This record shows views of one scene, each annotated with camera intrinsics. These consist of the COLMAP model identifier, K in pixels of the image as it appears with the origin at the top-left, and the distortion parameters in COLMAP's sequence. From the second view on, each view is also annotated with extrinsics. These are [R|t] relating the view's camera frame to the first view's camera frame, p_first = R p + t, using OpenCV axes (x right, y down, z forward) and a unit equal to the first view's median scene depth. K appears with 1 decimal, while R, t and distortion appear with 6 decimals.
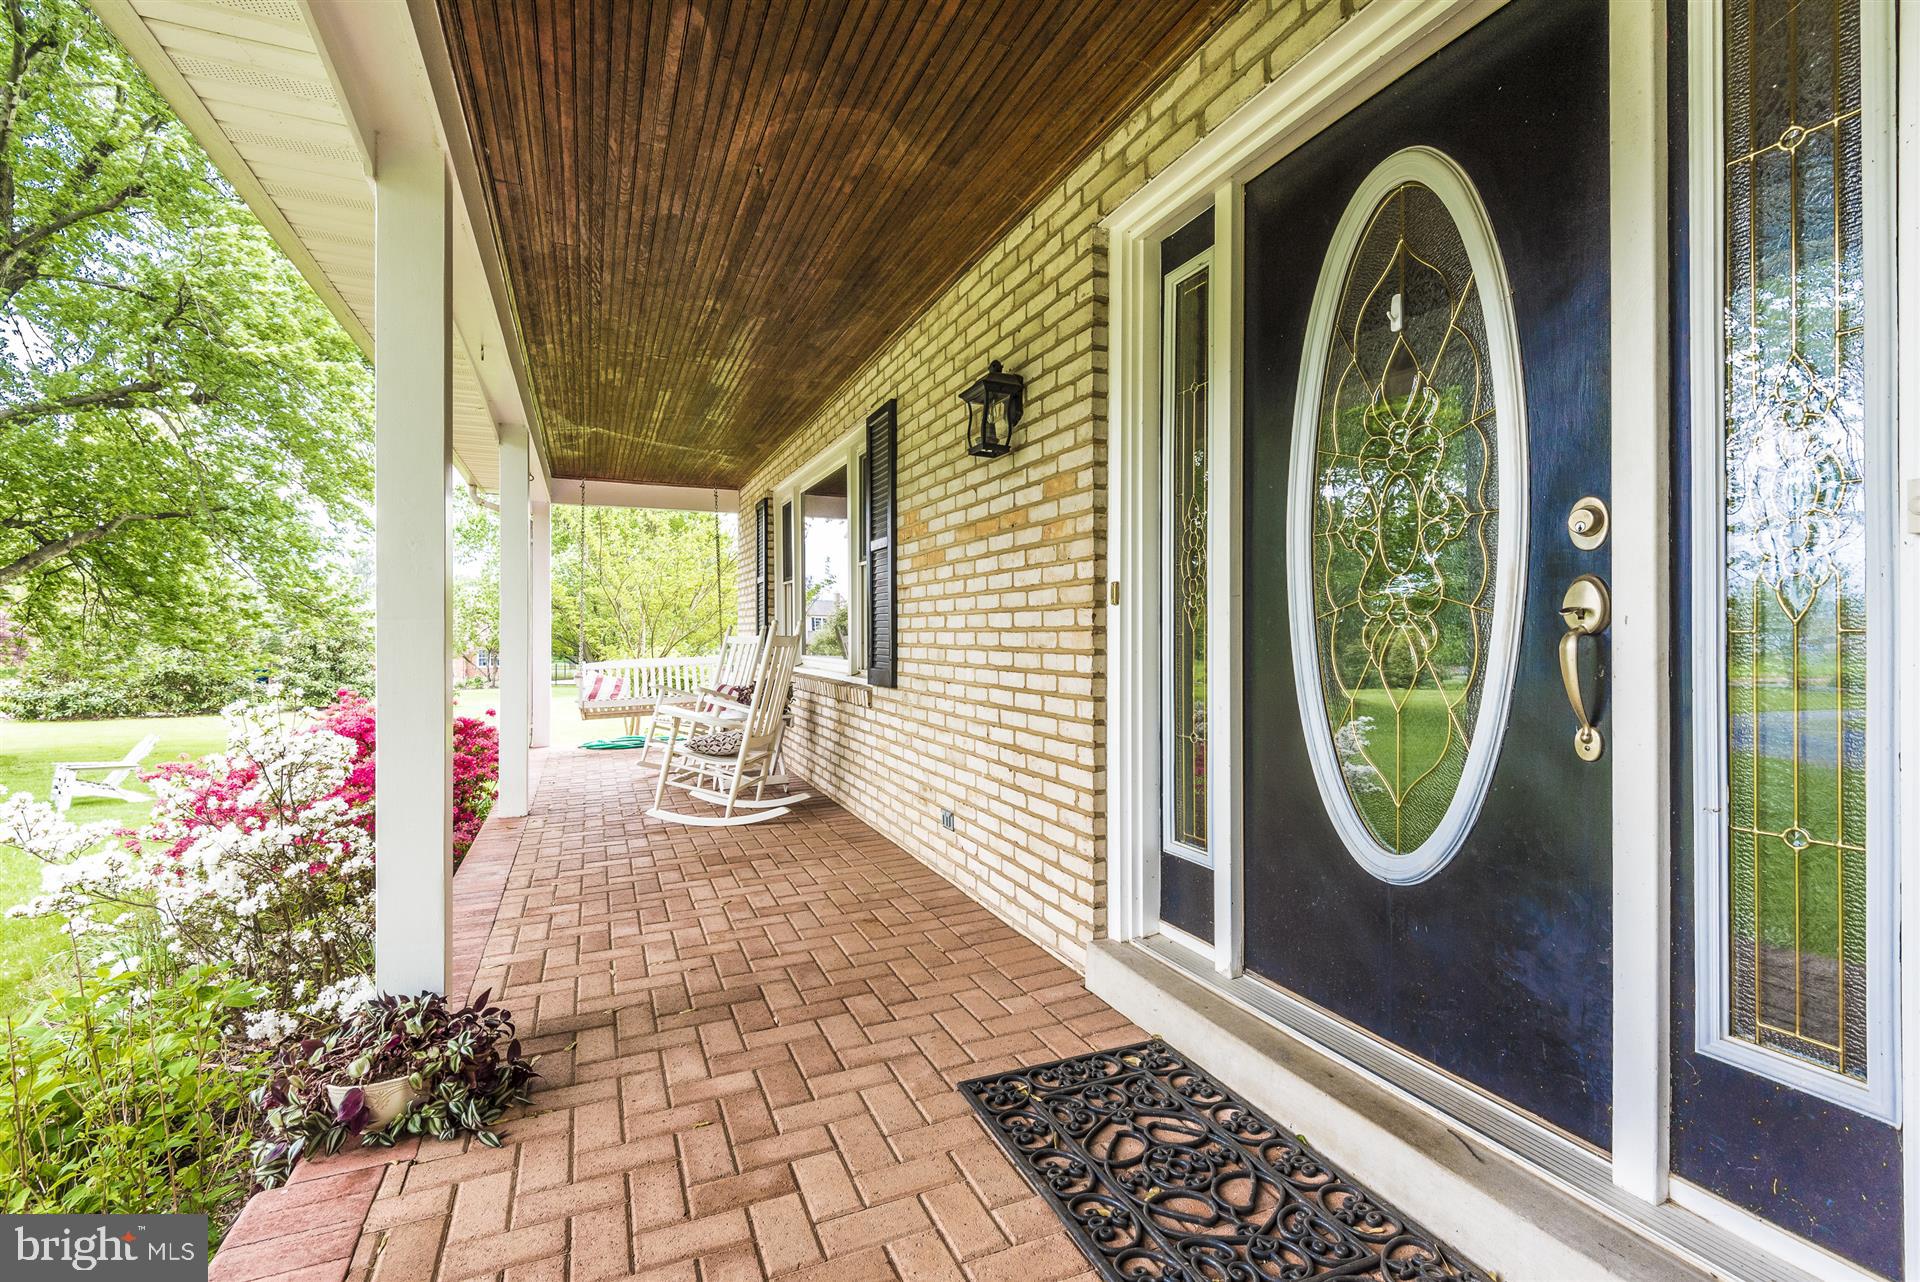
lens RADIAL K [[876.2, 0, 961.8], [0, 876.2, 632.3], [0, 0, 1]] dist [0.029982, -0.012857]
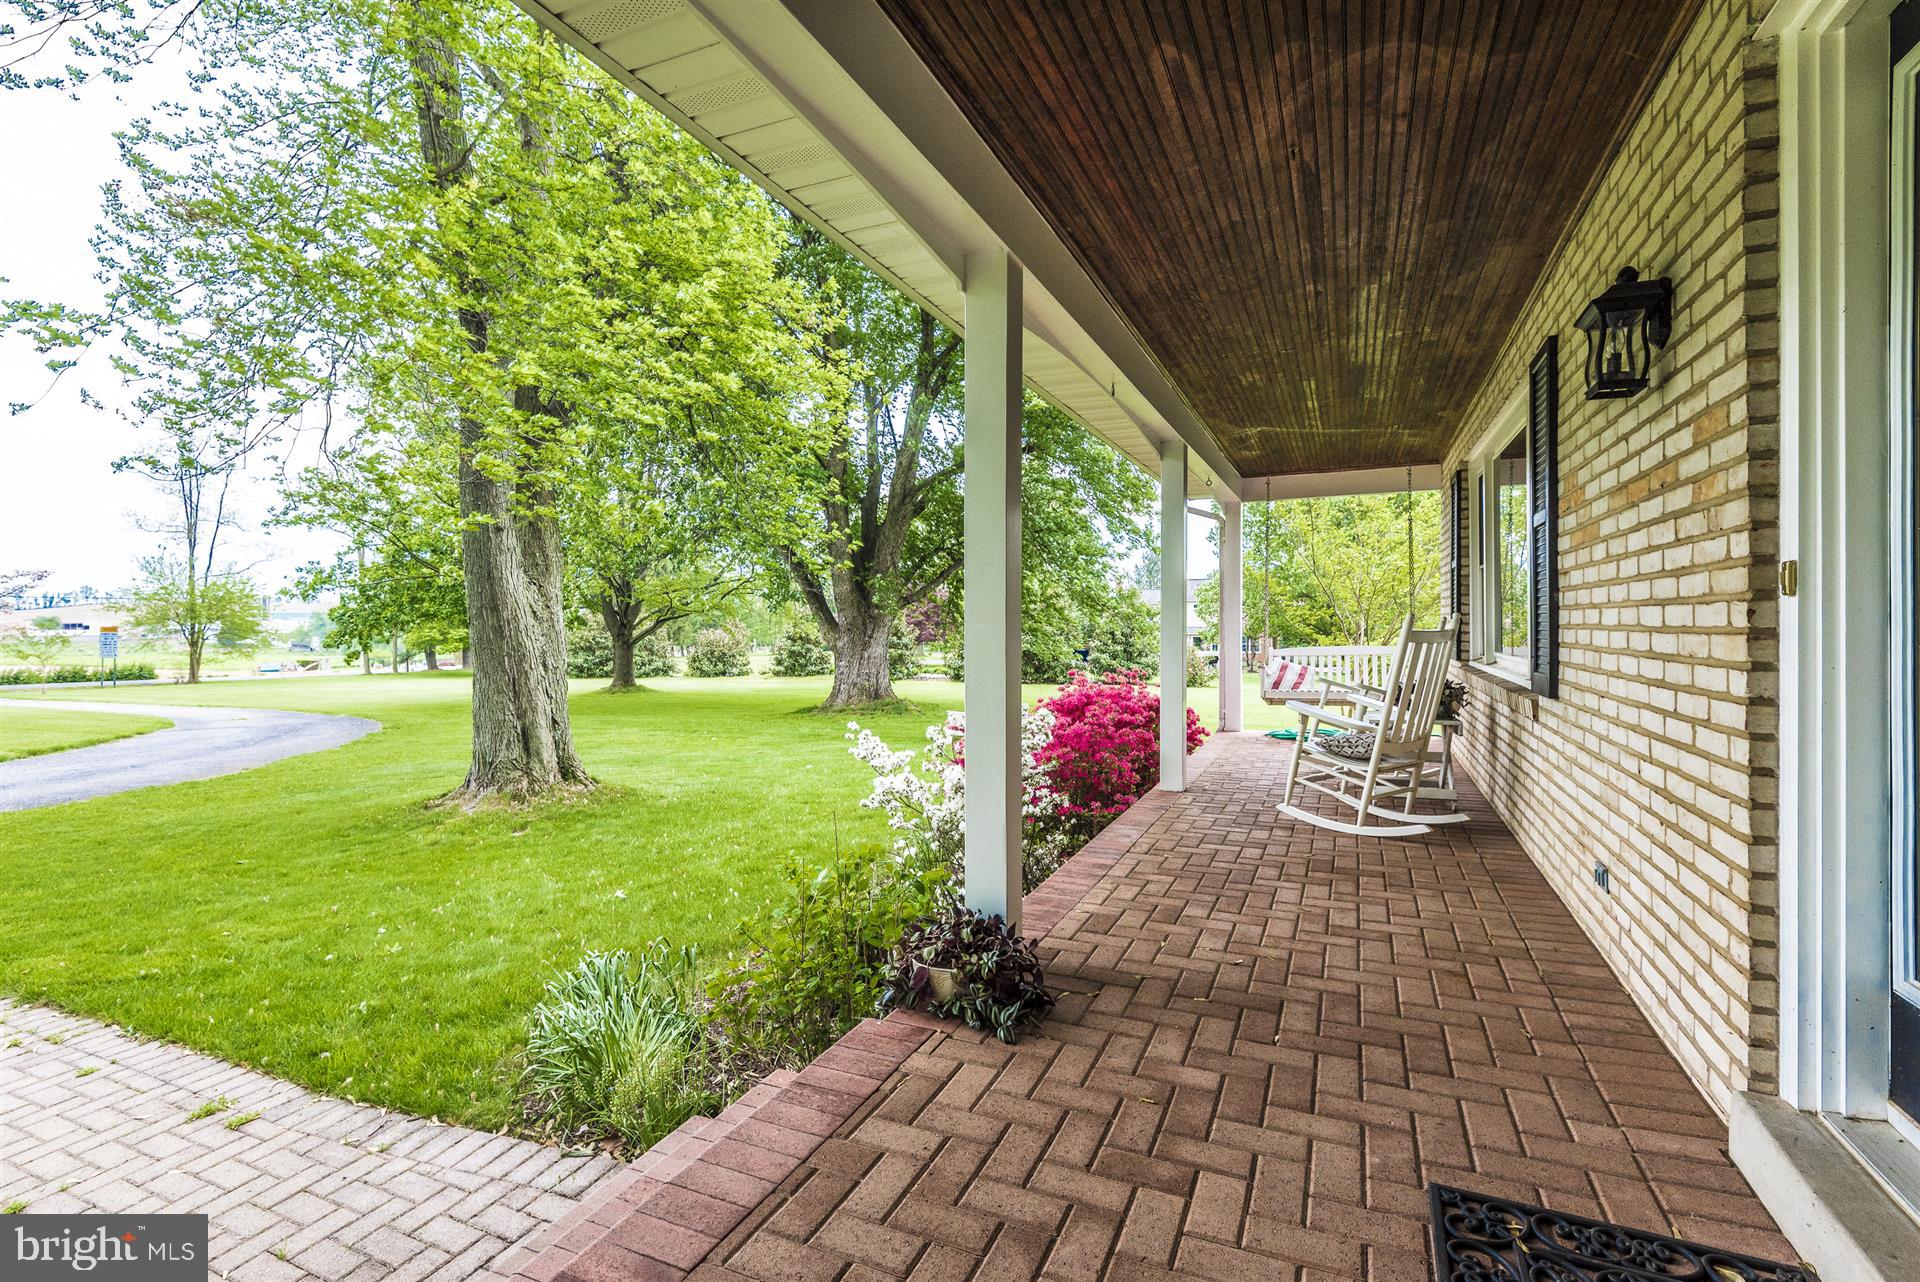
lens RADIAL K [[876.2, 0, 938.9], [0, 876.2, 613.9], [0, 0, 1]] dist [0.029982, -0.012857]
pose [[0.671249, -0.007293, -0.741196, 0.225303], [0.002011, 0.999966, -0.008018, -0.012530], [0.741229, 0.003892, 0.671241, 0.070672]]
